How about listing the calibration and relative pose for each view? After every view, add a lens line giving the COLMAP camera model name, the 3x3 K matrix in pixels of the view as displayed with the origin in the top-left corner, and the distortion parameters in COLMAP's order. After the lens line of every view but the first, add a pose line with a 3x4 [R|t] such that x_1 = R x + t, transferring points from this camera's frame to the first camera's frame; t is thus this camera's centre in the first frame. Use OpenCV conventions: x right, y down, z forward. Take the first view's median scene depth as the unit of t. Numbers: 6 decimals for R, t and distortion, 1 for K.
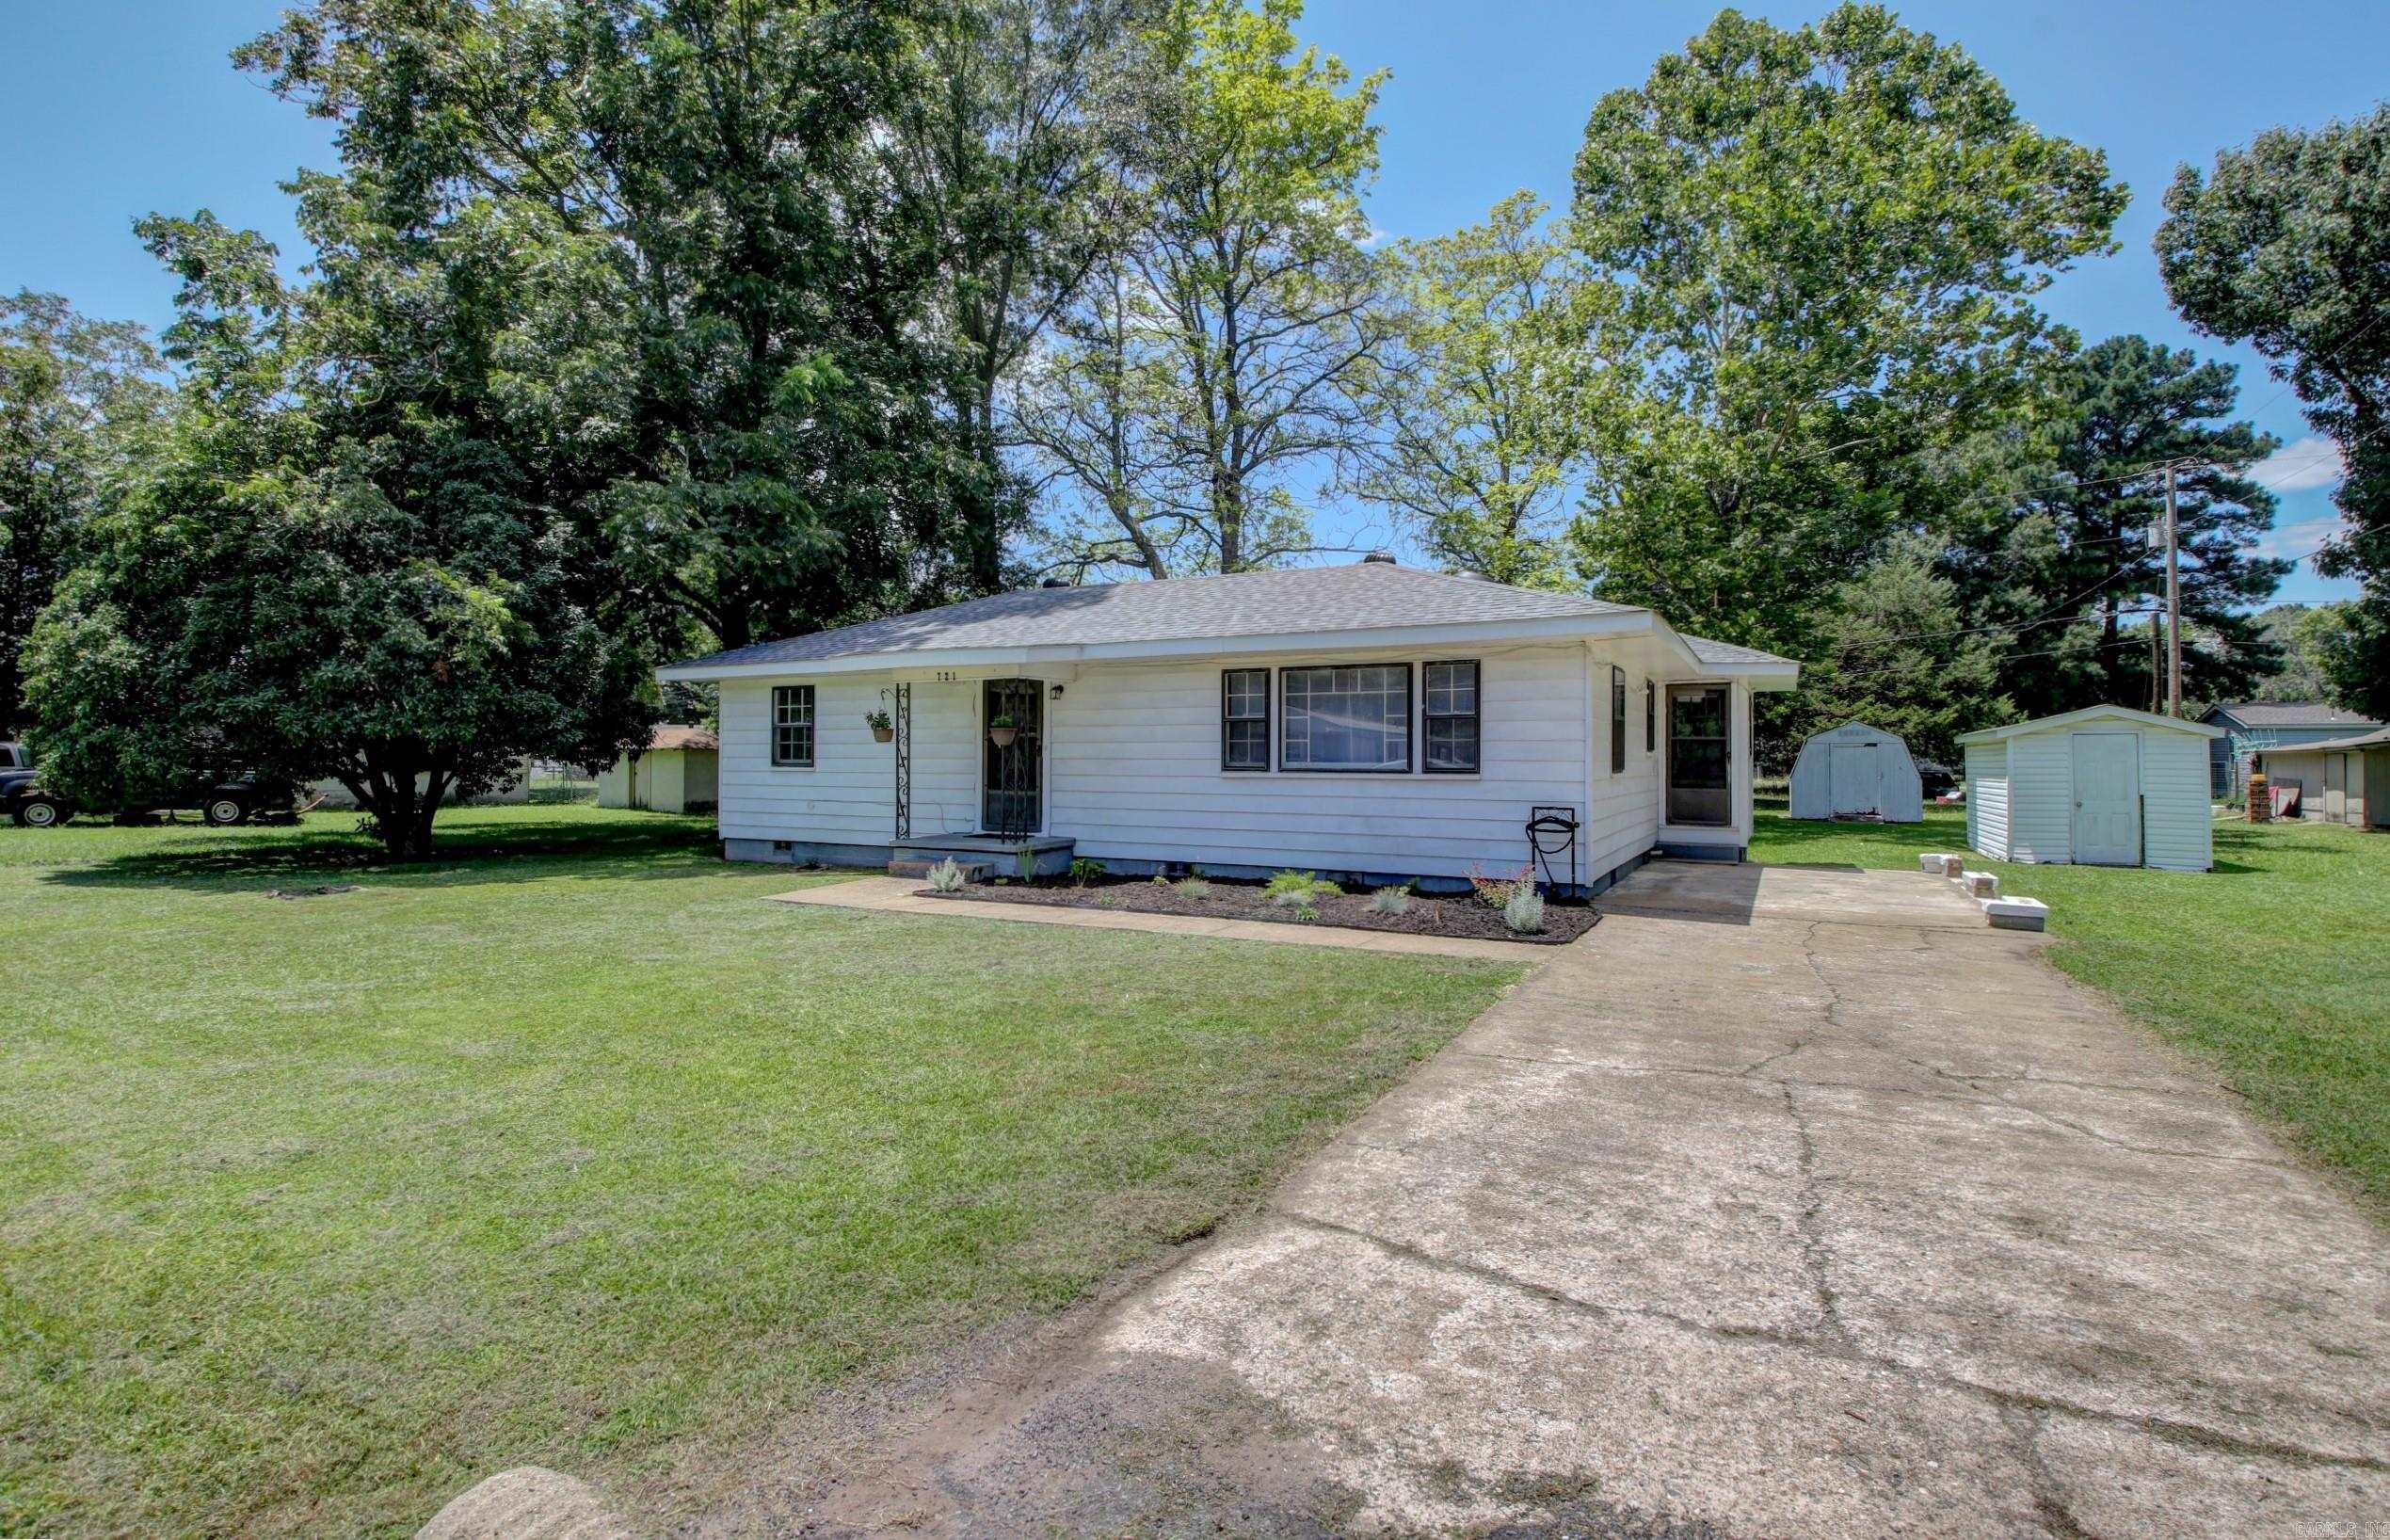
lens RADIAL K [[1125.4, 0, 1195.0], [0, 1125.4, 770.0], [0, 0, 1]] dist [-0.000590, -0.011721]
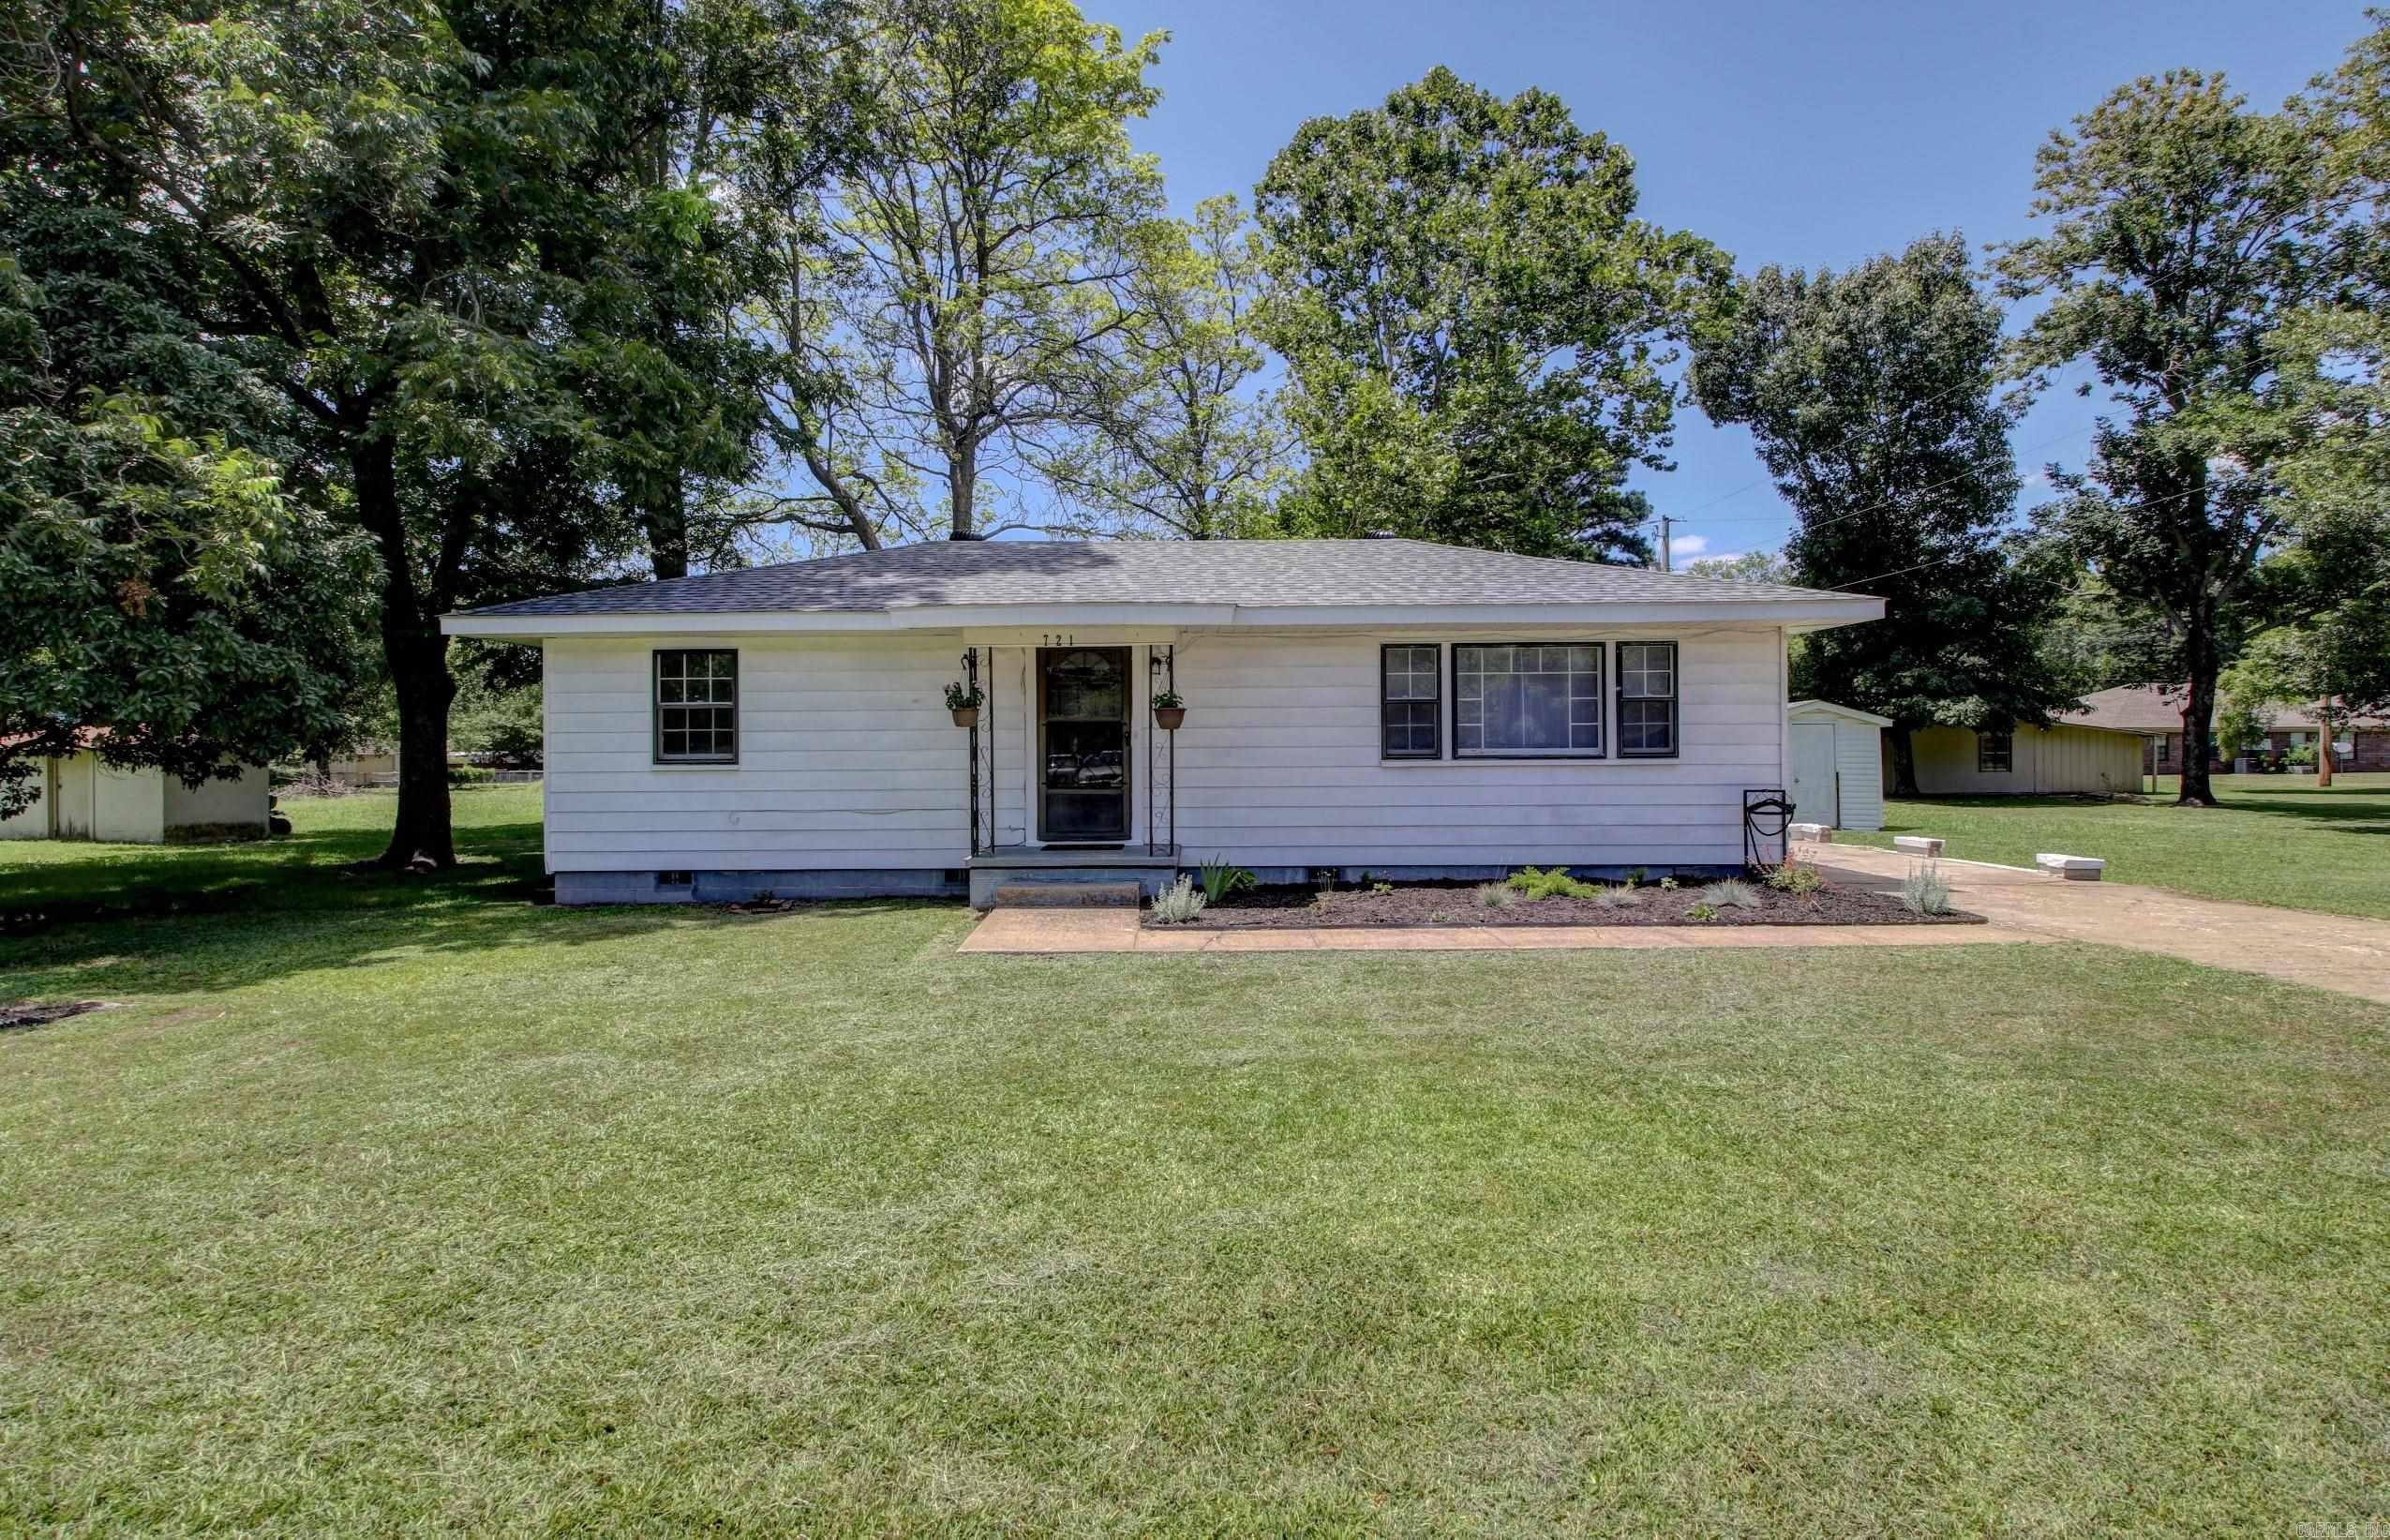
lens RADIAL K [[1125.8, 0, 1184.4], [0, 1125.8, 750.2], [0, 0, 1]] dist [0.014790, -0.023802]
pose [[0.885968, -0.006924, 0.463694, -0.464771], [0.014909, 0.999797, -0.013556, 0.002850], [-0.463506, 0.018924, 0.885892, 0.263239]]
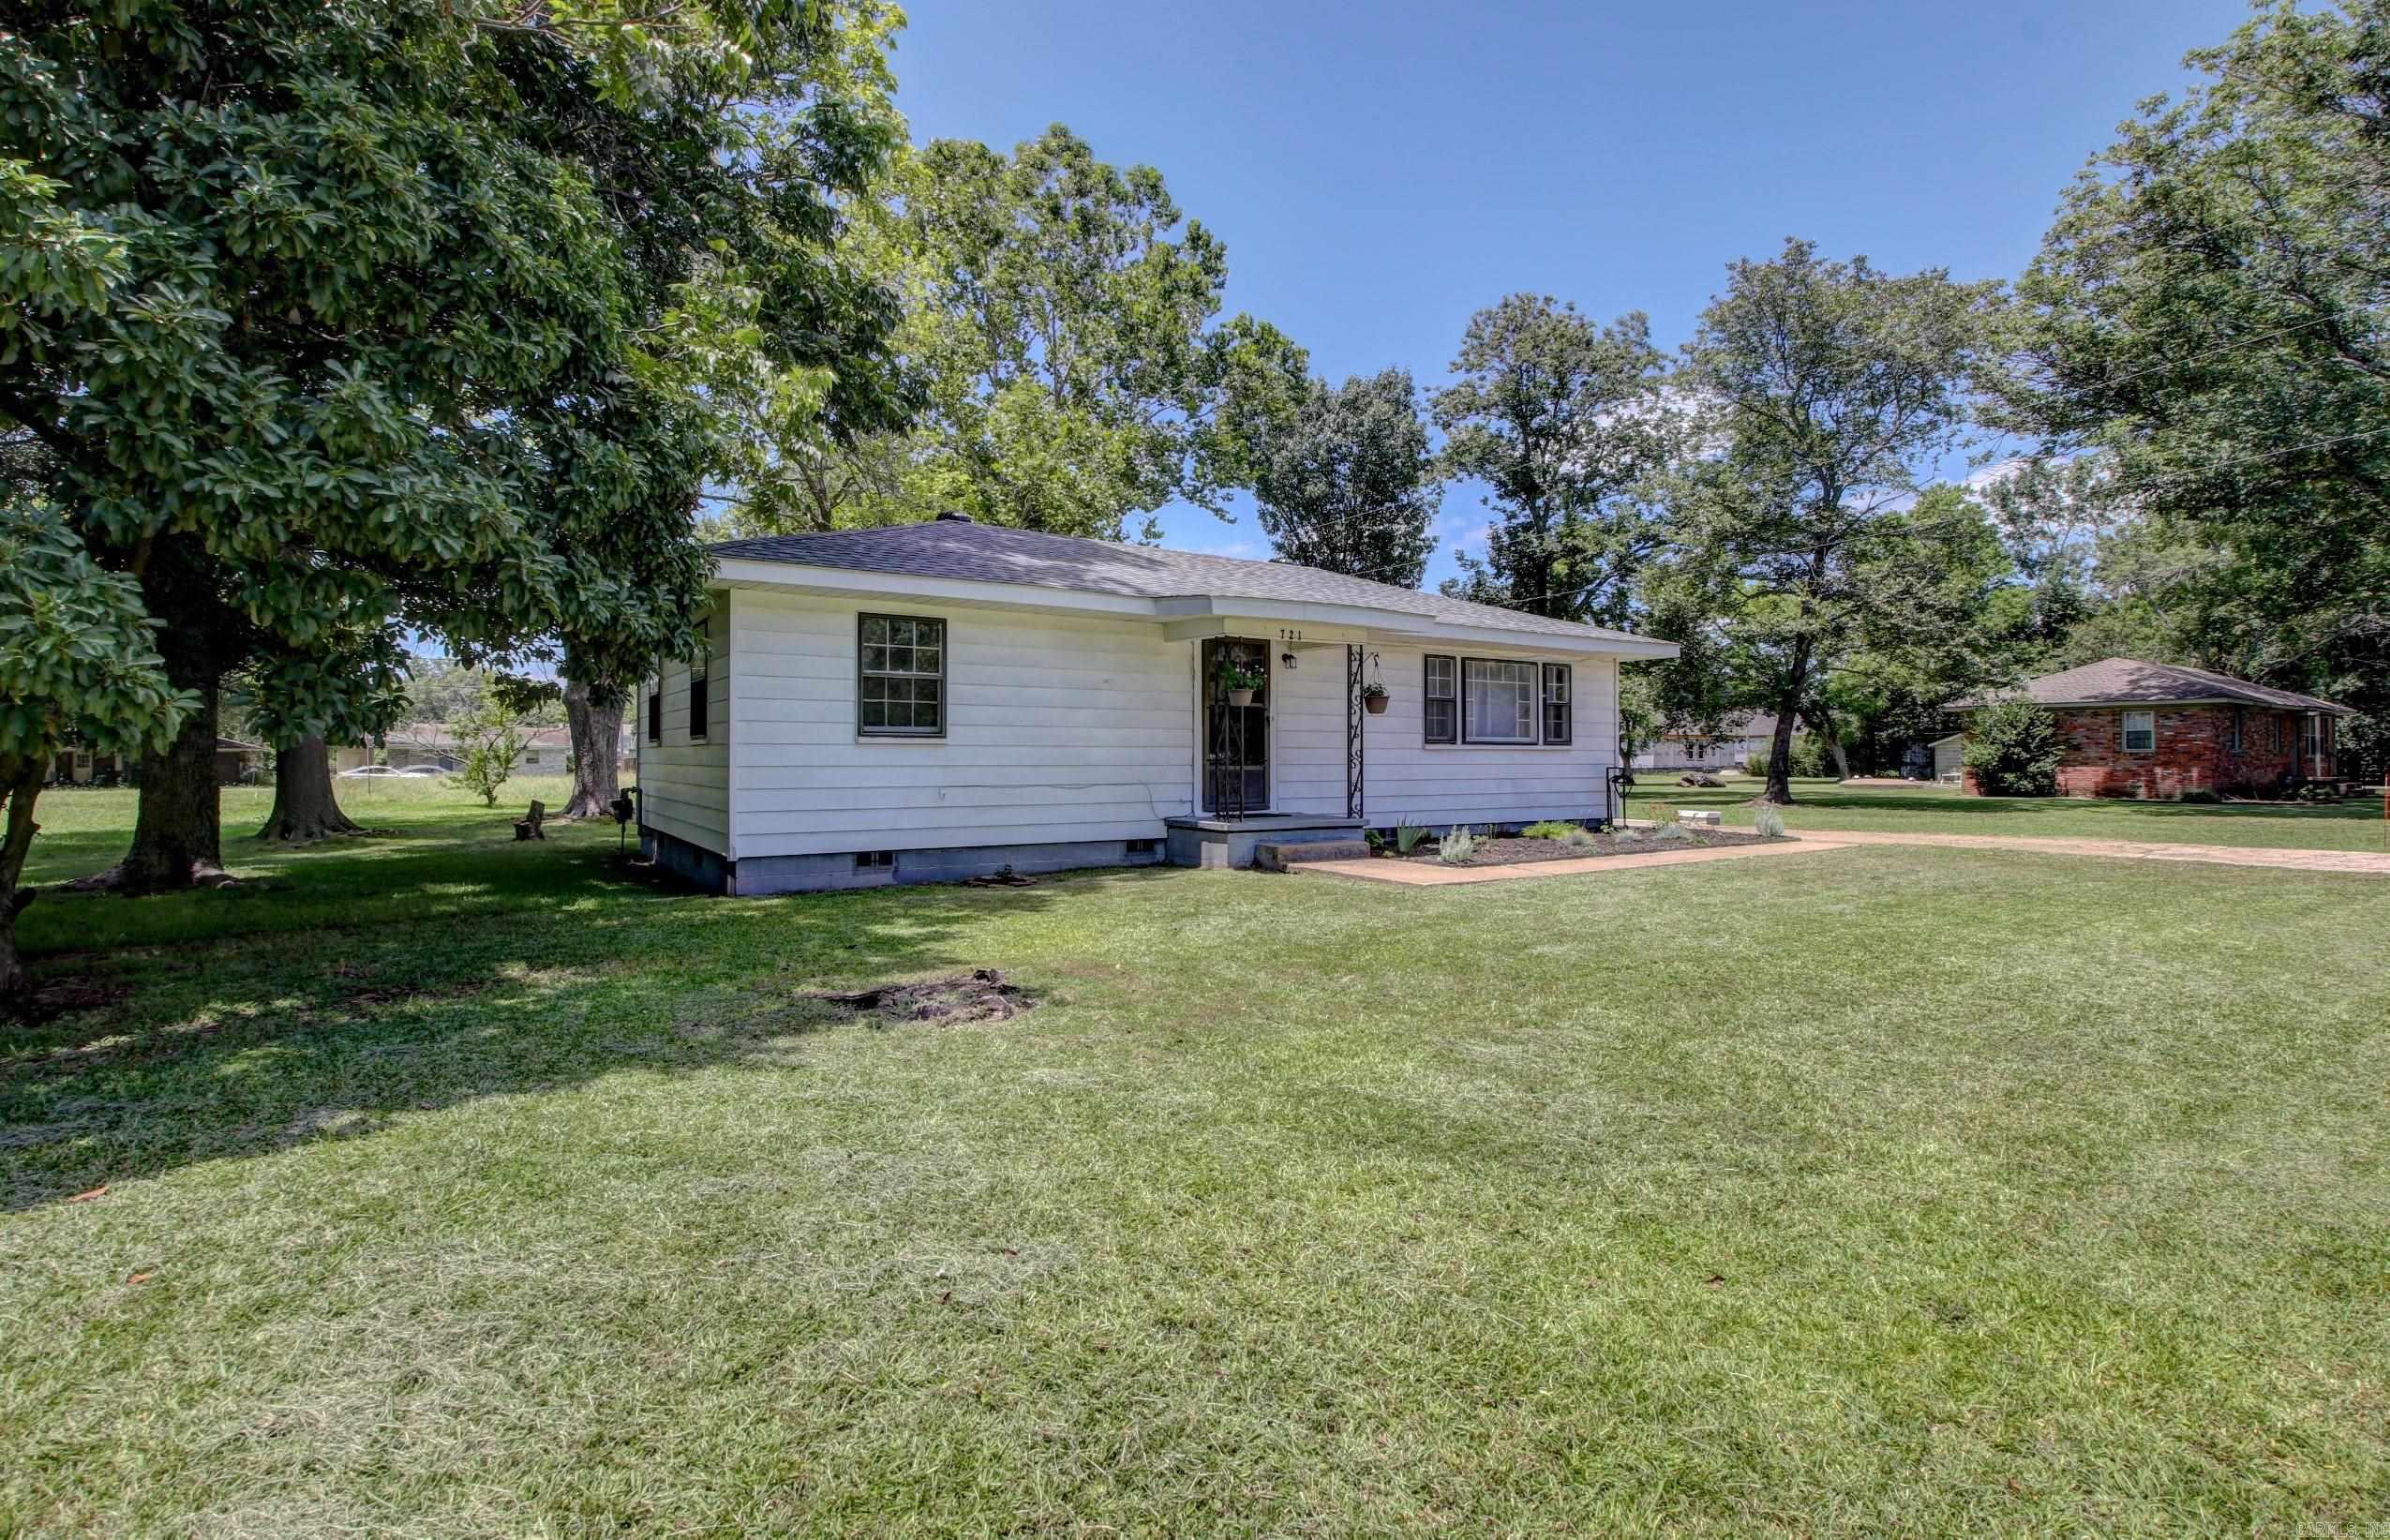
lens RADIAL K [[1125.5, 0, 1195.0], [0, 1125.5, 770.0], [0, 0, 1]] dist [-0.000590, -0.011721]
pose [[0.464907, -0.009762, 0.885306, -0.970528], [0.013041, 0.999906, 0.004178, 0.017775], [-0.885263, 0.009603, 0.464991, 0.607990]]
